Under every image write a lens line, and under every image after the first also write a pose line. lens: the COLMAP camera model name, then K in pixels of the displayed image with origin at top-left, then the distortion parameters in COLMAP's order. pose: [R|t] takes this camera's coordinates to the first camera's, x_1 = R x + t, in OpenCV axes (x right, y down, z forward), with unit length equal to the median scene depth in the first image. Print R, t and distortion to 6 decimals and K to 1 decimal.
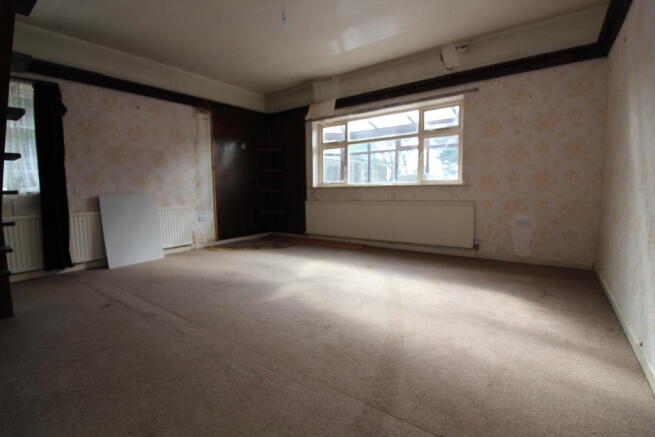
lens RADIAL K [[309.5, 0, 327.5], [0, 309.5, 218.5], [0, 0, 1]] dist [0.000394, -0.013413]
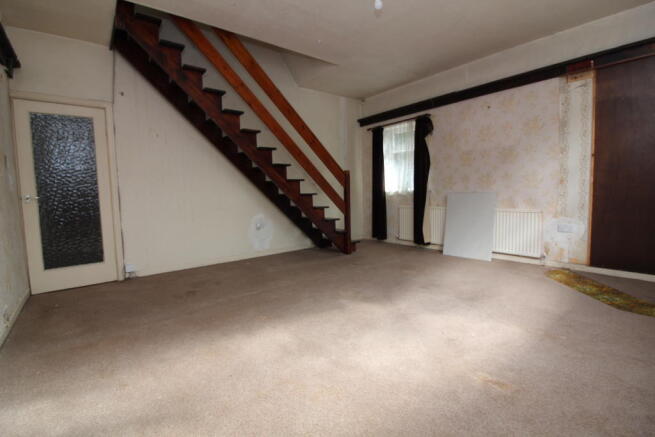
lens RADIAL K [[309.5, 0, 327.5], [0, 309.5, 218.5], [0, 0, 1]] dist [0.000394, -0.013413]
pose [[-0.277278, 0.100916, -0.955475, 0.482430], [-0.072431, 0.989443, 0.125523, -0.081463], [0.958056, 0.104011, -0.267042, 0.730576]]
